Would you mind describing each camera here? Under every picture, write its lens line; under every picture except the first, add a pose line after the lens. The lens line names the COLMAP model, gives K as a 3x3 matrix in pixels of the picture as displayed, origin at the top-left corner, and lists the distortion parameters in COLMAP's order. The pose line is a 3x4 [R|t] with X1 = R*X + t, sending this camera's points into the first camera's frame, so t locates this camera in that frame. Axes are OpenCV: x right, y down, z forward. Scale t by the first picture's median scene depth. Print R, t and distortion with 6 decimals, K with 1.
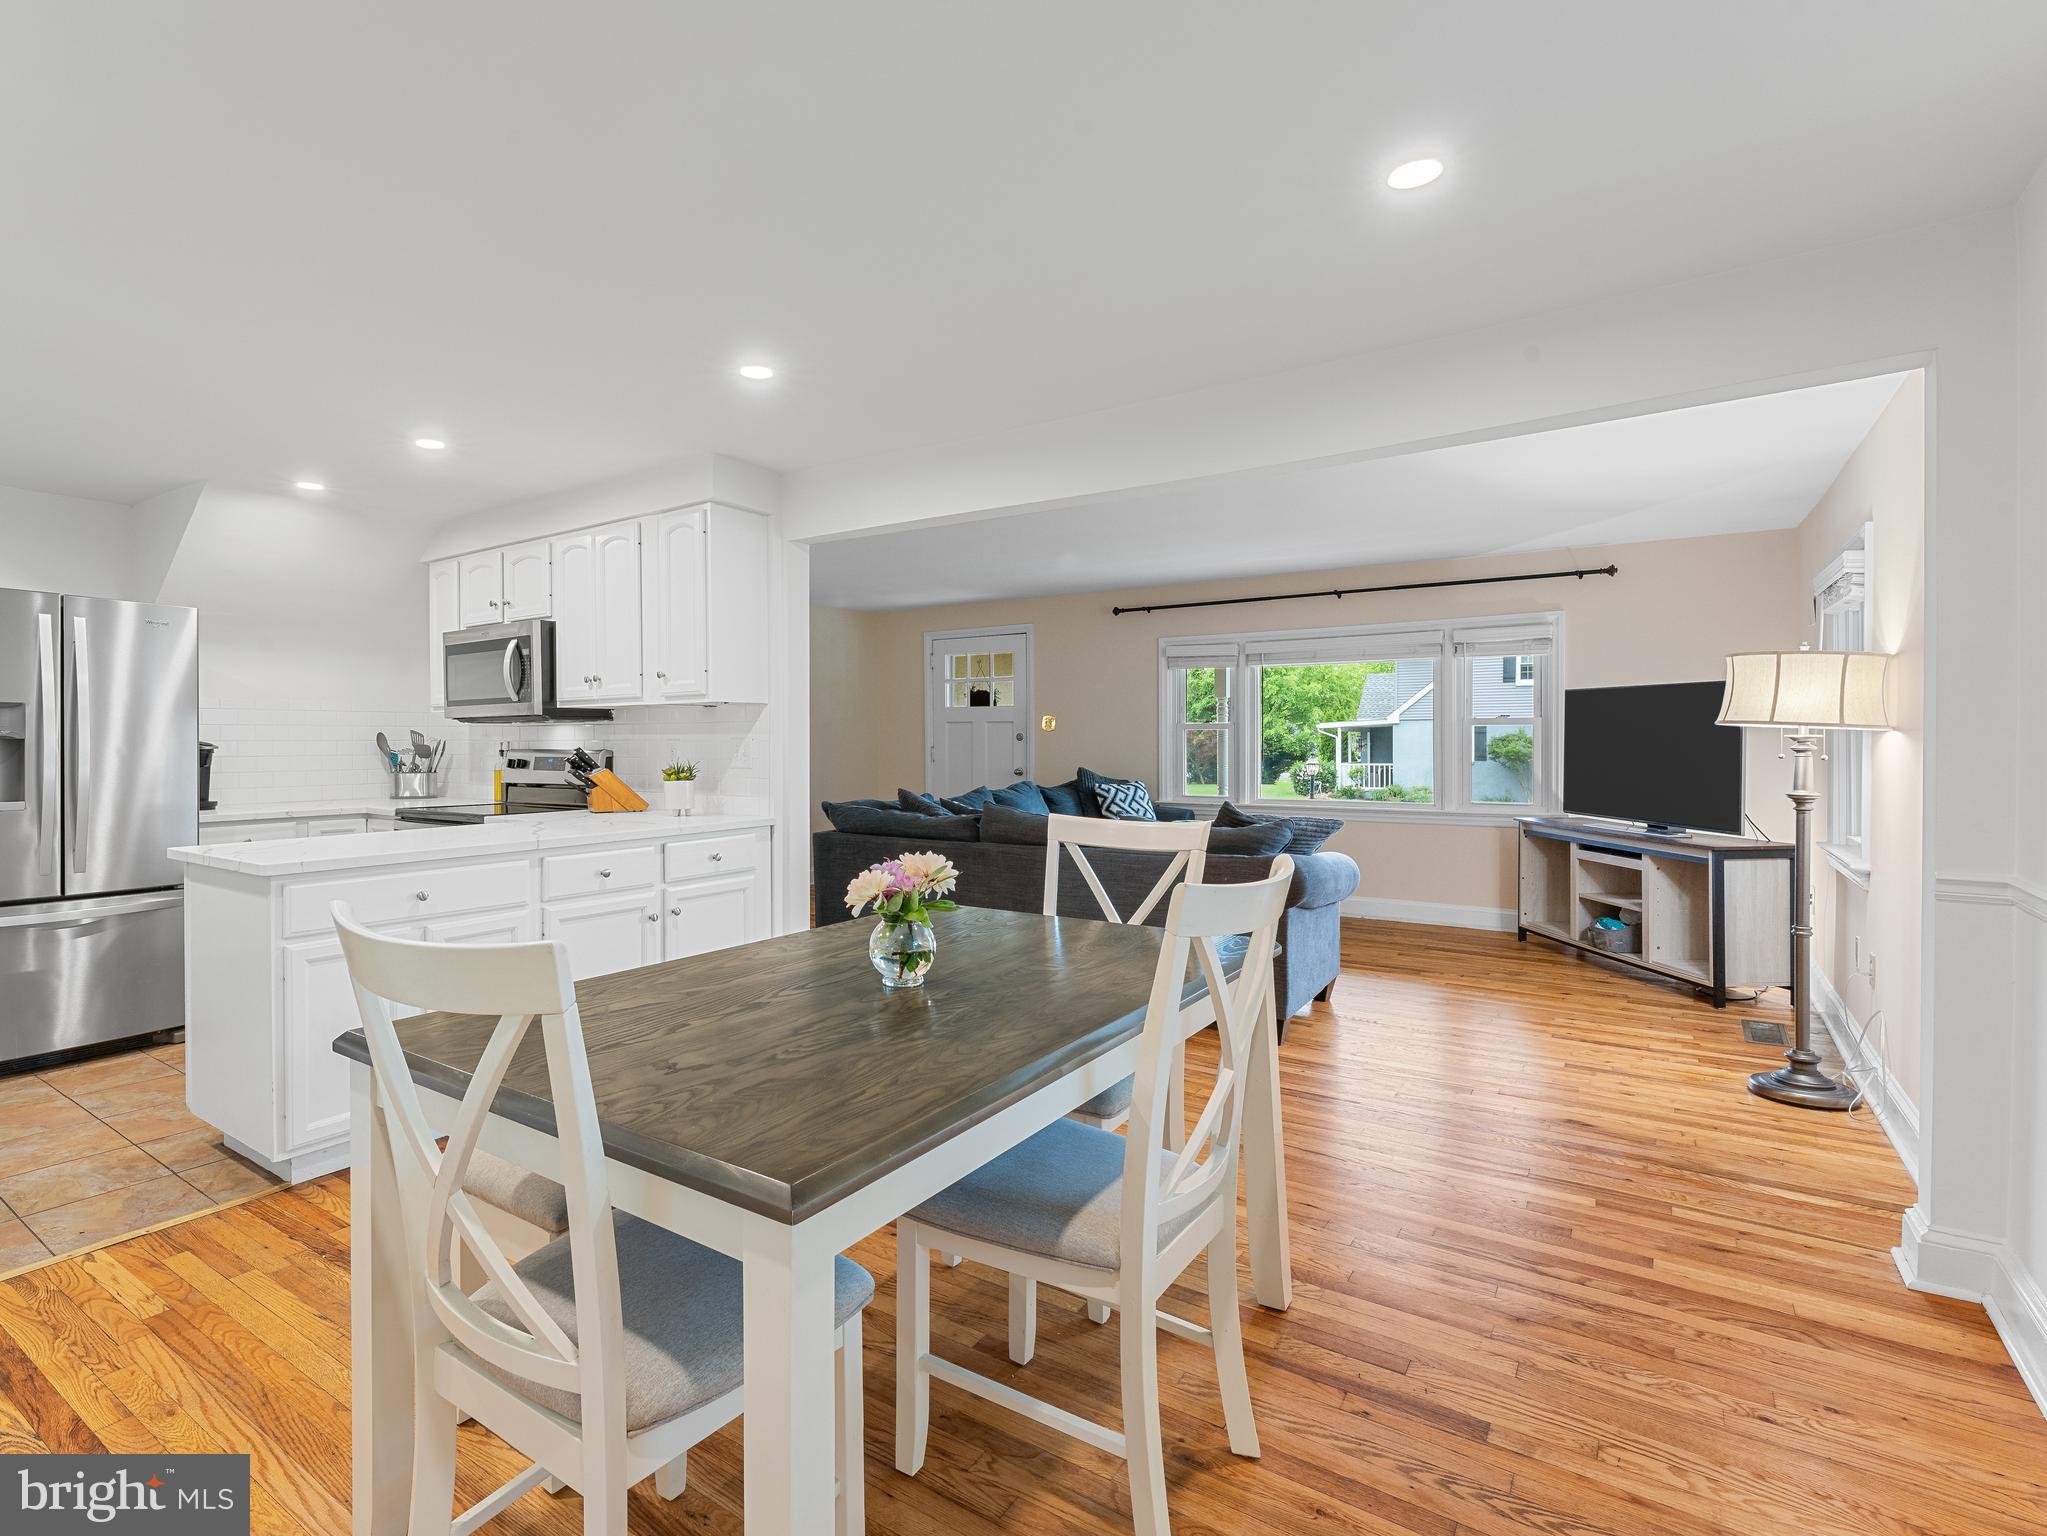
lens RADIAL K [[1034.8, 0, 898.7], [0, 1034.8, 760.2], [0, 0, 1]] dist [-0.001075, 0.000592]
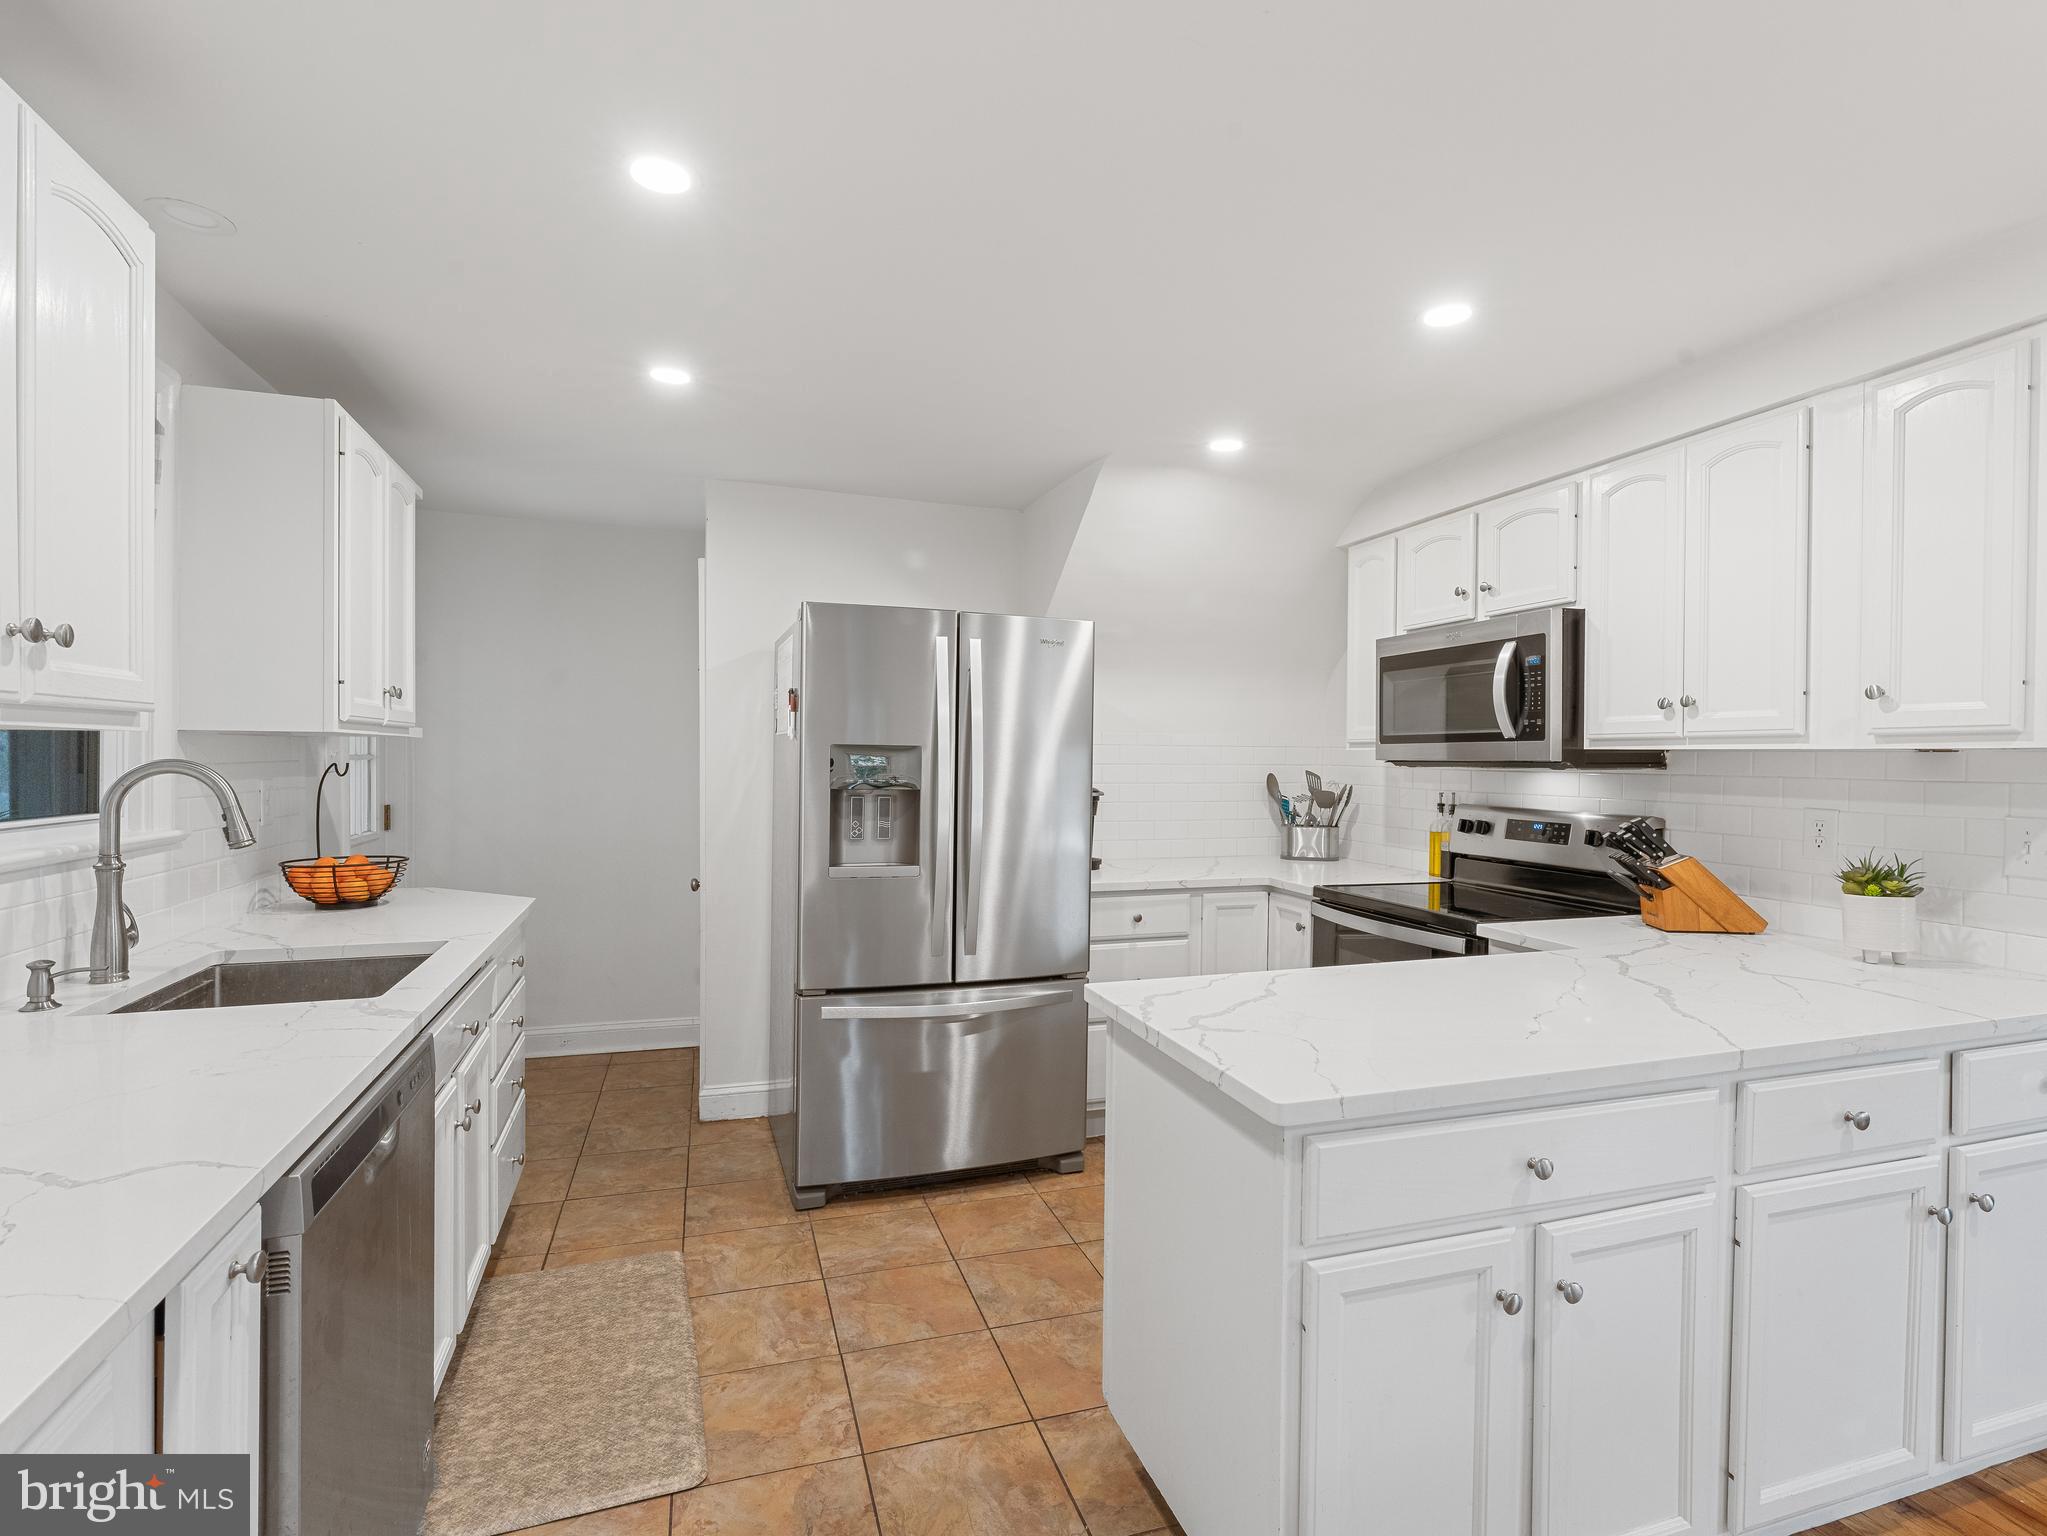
lens RADIAL K [[1020.3, 0, 1054.8], [0, 1020.3, 805.1], [0, 0, 1]] dist [0.001343, -0.000112]
pose [[0.837458, 0.036074, -0.545309, -0.274423], [-0.020011, 0.999174, 0.035367, -0.034367], [0.546135, -0.018707, 0.837488, 0.332351]]
